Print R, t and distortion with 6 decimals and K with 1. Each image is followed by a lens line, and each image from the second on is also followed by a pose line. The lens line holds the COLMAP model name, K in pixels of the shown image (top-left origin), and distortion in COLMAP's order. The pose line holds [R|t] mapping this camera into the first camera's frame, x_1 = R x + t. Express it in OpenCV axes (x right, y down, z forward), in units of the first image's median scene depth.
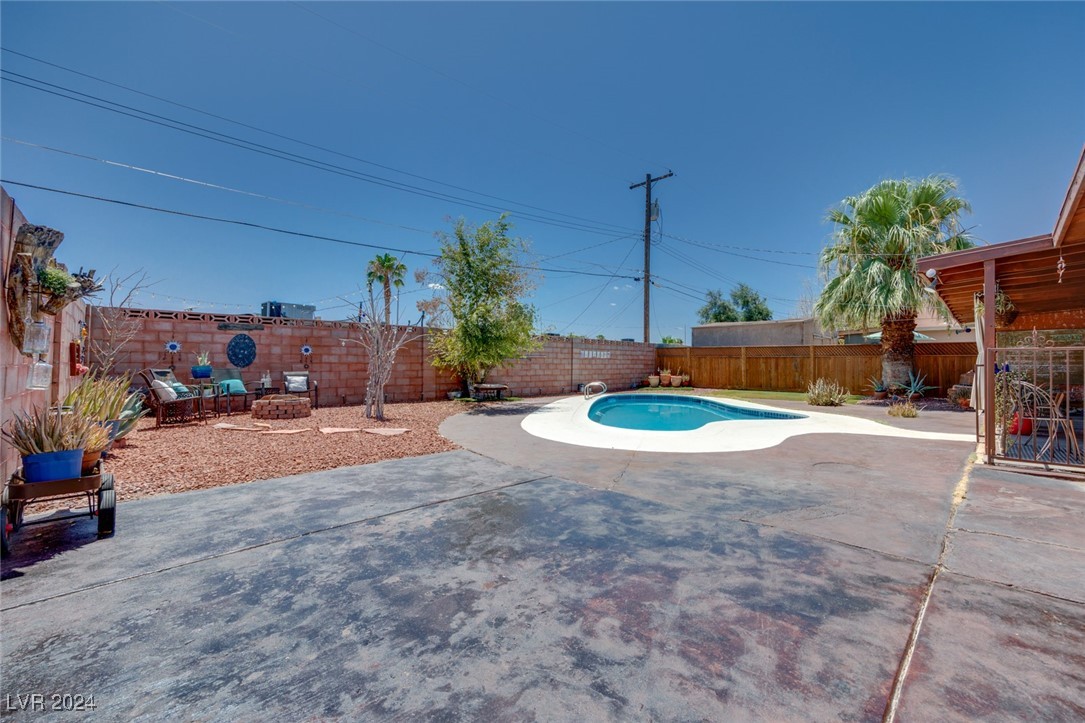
lens RADIAL K [[456.5, 0, 576.8], [0, 456.5, 356.8], [0, 0, 1]] dist [-0.006000, 0.000378]
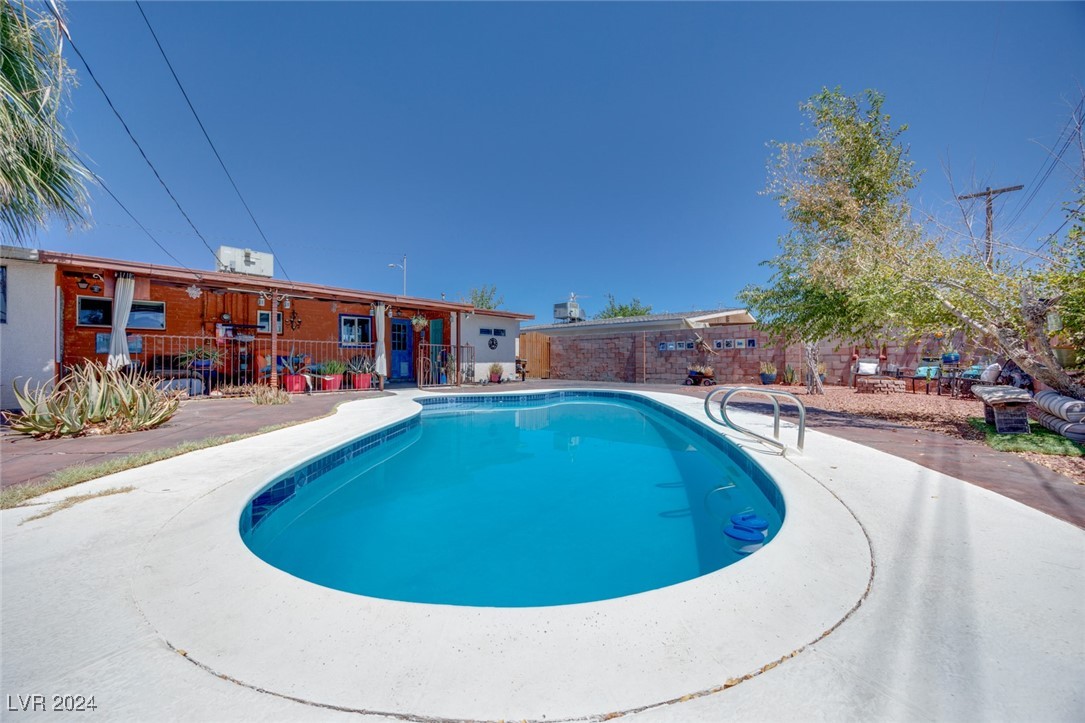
lens RADIAL K [[411.1, 0, 538.8], [0, 411.1, 361.1], [0, 0, 1]] dist [-0.001611, -0.001295]
pose [[-0.999929, -0.011833, -0.001712, 0.182946], [-0.011780, 0.999537, -0.028046, 0.051513], [0.002044, -0.028024, -0.999605, 1.309385]]
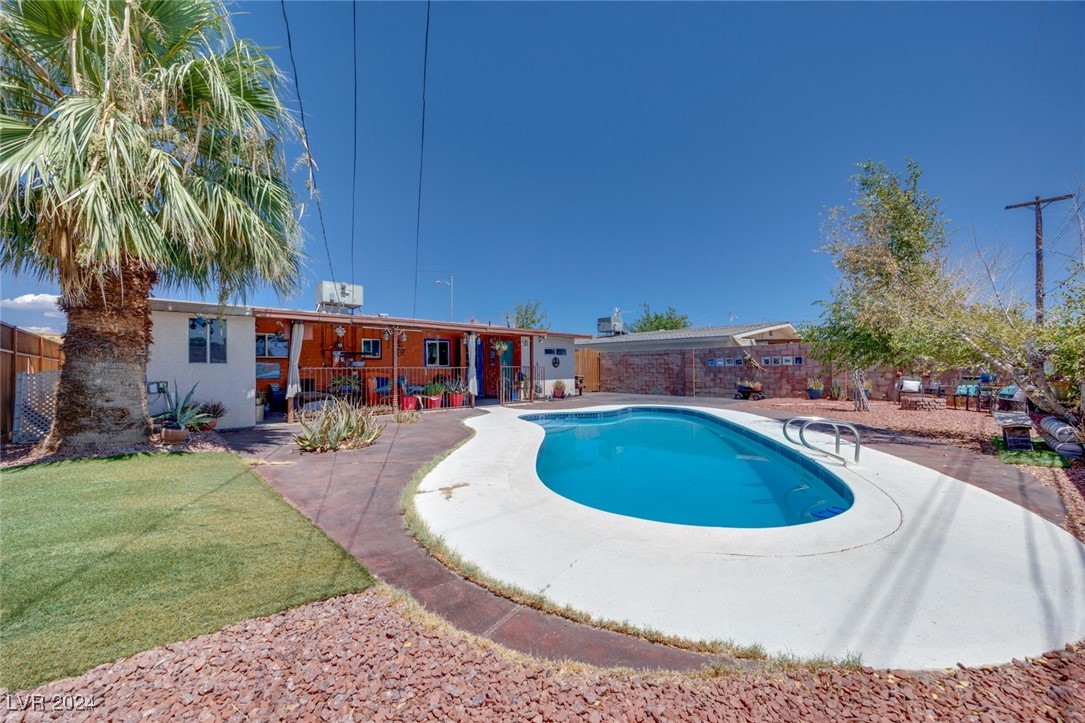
lens RADIAL K [[411.1, 0, 543.9], [0, 411.1, 366.5], [0, 0, 1]] dist [-0.001611, -0.001295]
pose [[-0.998278, -0.002012, 0.058627, 0.267586], [-0.003927, 0.999462, -0.032566, 0.027697], [-0.058530, -0.032740, -0.997749, 1.425990]]
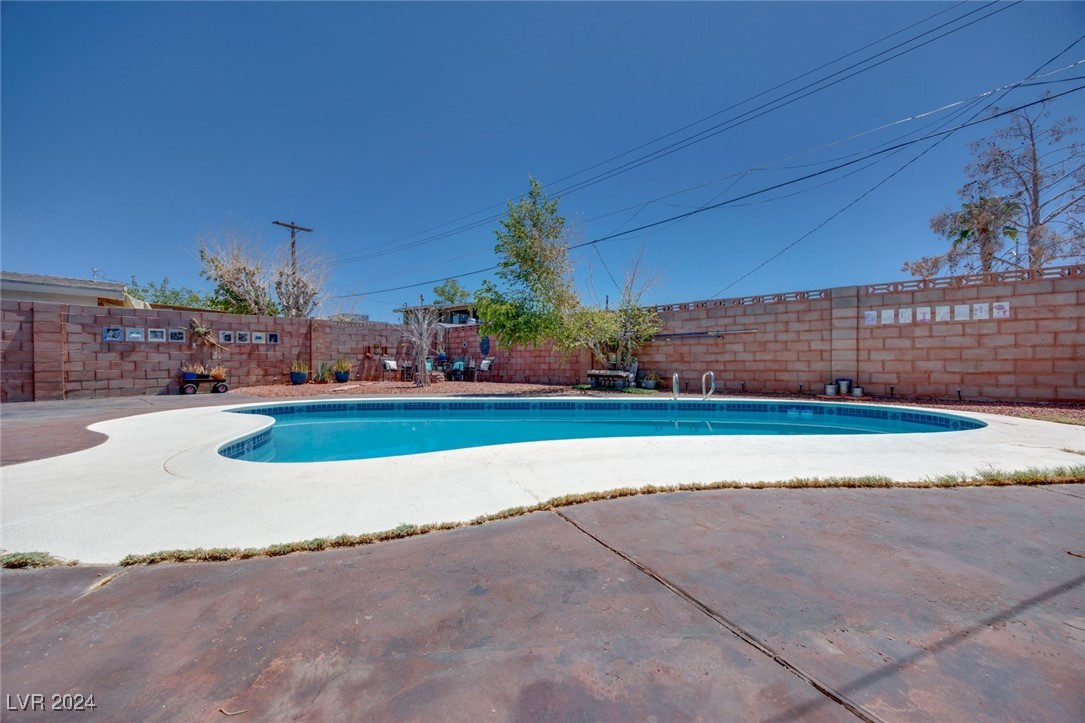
lens RADIAL K [[411.1, 0, 542.2], [0, 411.1, 364.4], [0, 0, 1]] dist [-0.001611, -0.001295]
pose [[0.053117, 0.002401, -0.998585, 0.557161], [0.028118, 0.999597, 0.003899, 0.041735], [0.998192, -0.028285, 0.053028, 0.829845]]
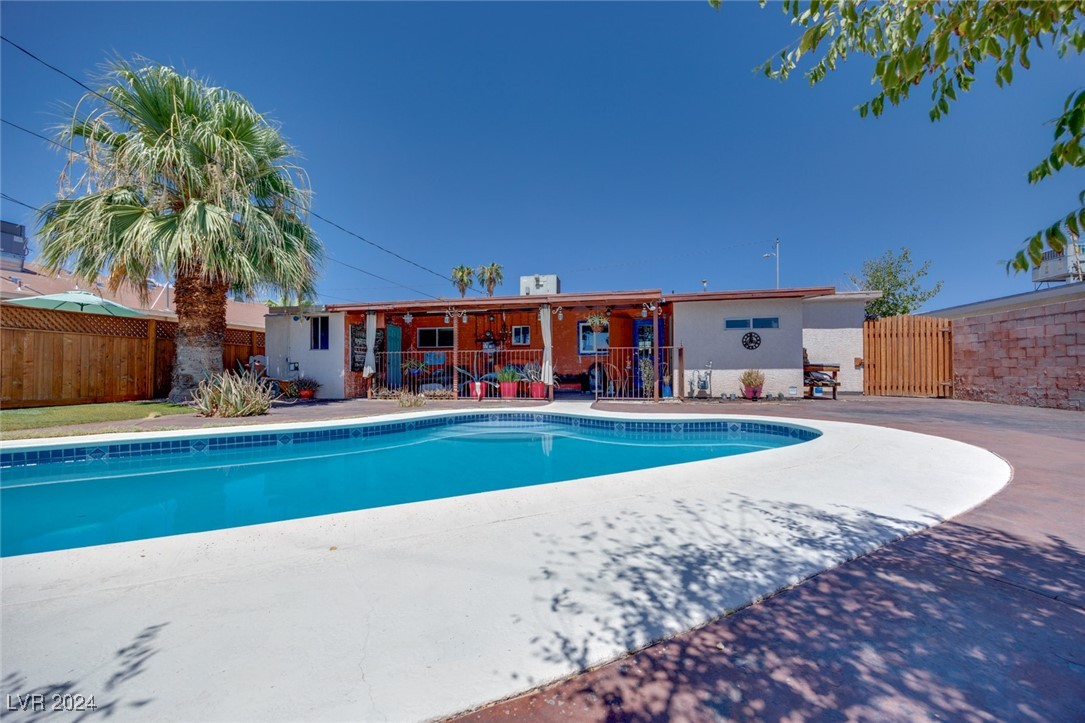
lens RADIAL K [[411.1, 0, 548.9], [0, 411.1, 364.6], [0, 0, 1]] dist [-0.001611, -0.001295]
pose [[-0.523779, 0.003253, 0.851848, -0.132469], [-0.021206, 0.999633, -0.016857, 0.038235], [-0.851590, -0.026893, -0.523518, 0.906799]]
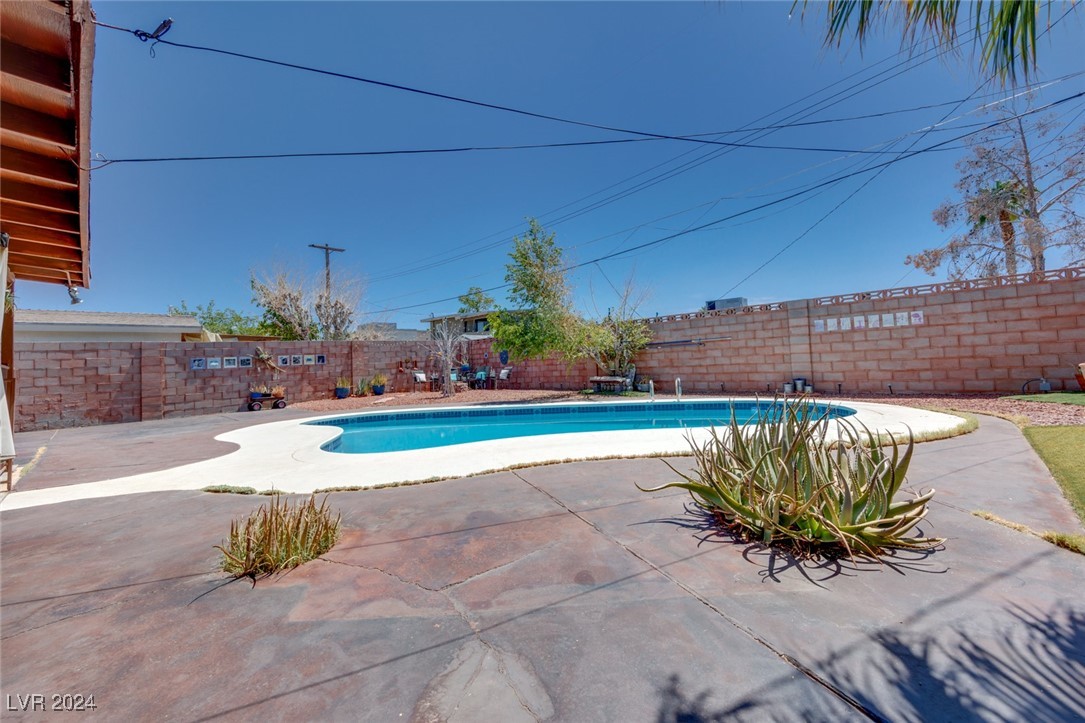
lens RADIAL K [[427.1, 0, 551.4], [0, 427.1, 345.6], [0, 0, 1]] dist [-0.004858, -0.000782]
pose [[0.000778, -0.041430, -0.999141, 0.708541], [0.069719, 0.996712, -0.041275, 0.022728], [0.997566, -0.069627, 0.003664, 0.873590]]
